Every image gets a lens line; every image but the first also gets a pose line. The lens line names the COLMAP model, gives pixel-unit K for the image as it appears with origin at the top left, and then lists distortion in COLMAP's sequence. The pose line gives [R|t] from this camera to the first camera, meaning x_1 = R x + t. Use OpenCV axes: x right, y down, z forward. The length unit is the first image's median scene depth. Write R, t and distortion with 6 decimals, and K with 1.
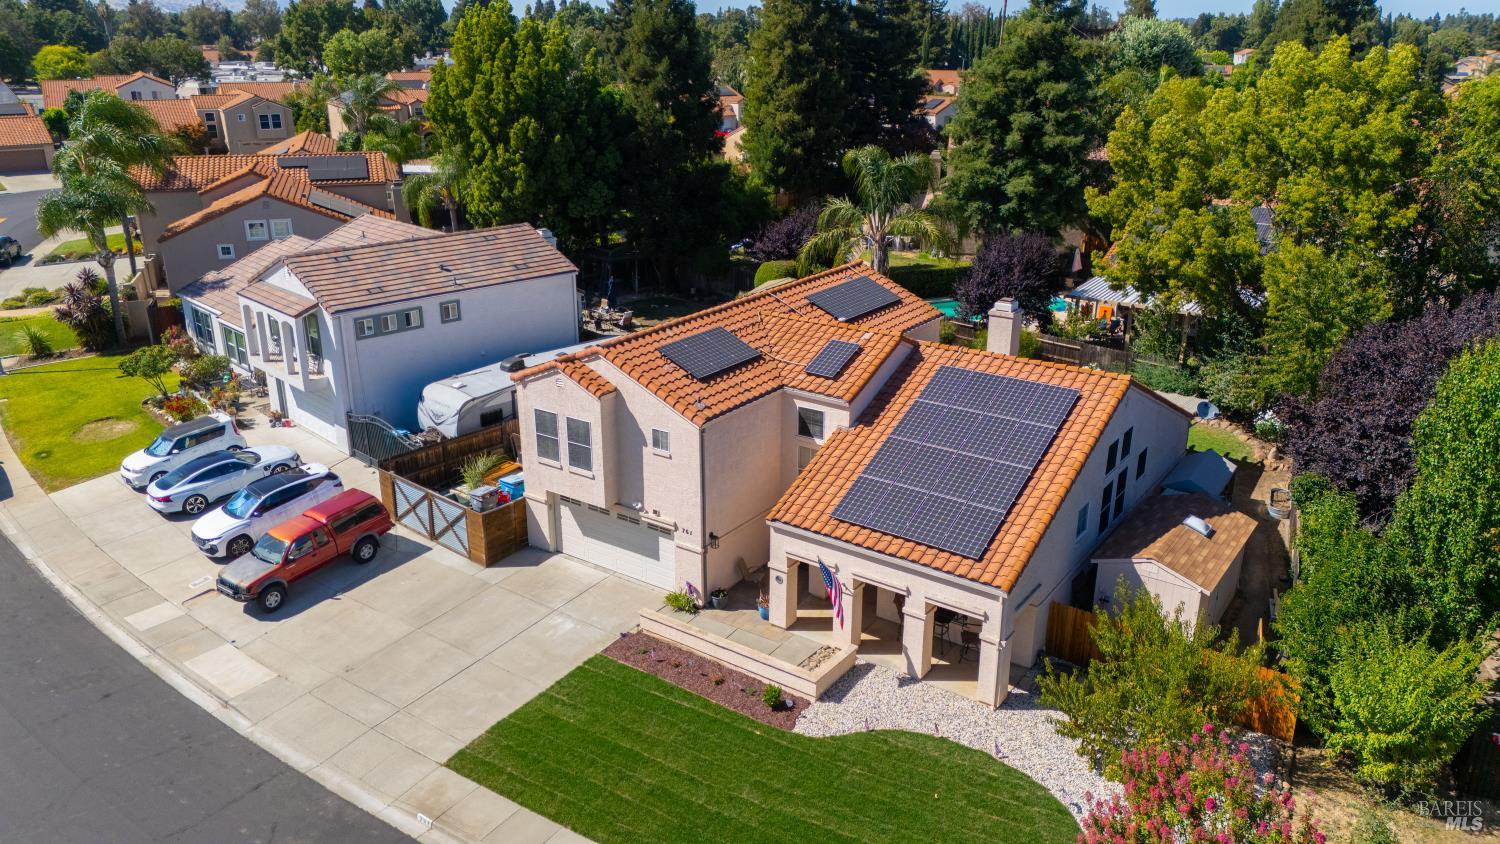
lens RADIAL K [[1088.2, 0, 761.4], [0, 1088.2, 423.3], [0, 0, 1]] dist [0.055736, -0.034849]
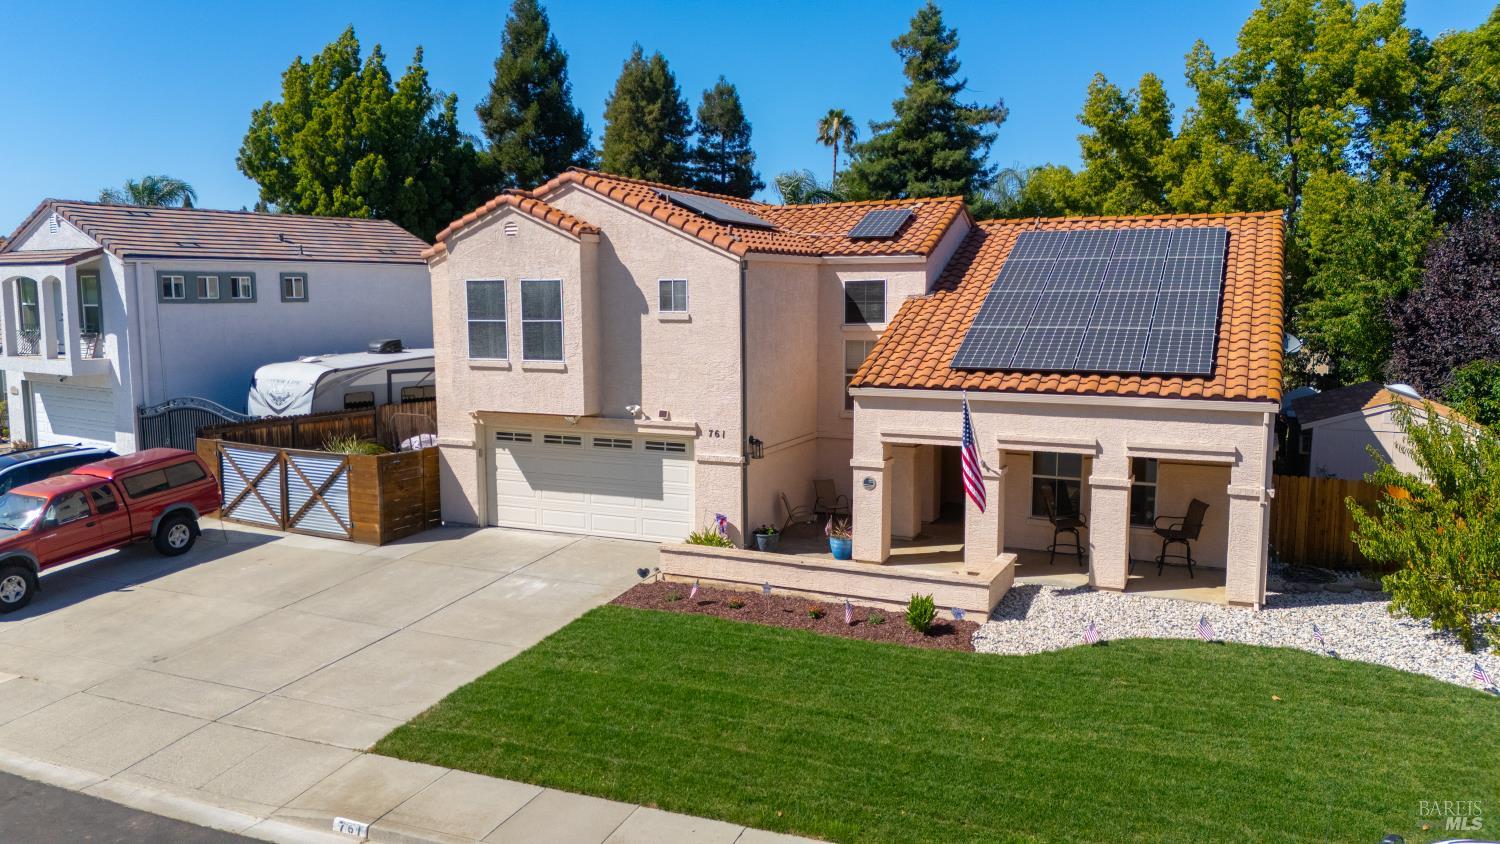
lens RADIAL K [[1088.2, 0, 755.2], [0, 1088.2, 427.7], [0, 0, 1]] dist [0.055736, -0.034849]
pose [[0.982060, -0.029081, 0.186313, -0.166983], [0.069253, 0.974615, -0.212907, 0.236441], [-0.175392, 0.221990, 0.959144, 0.354733]]
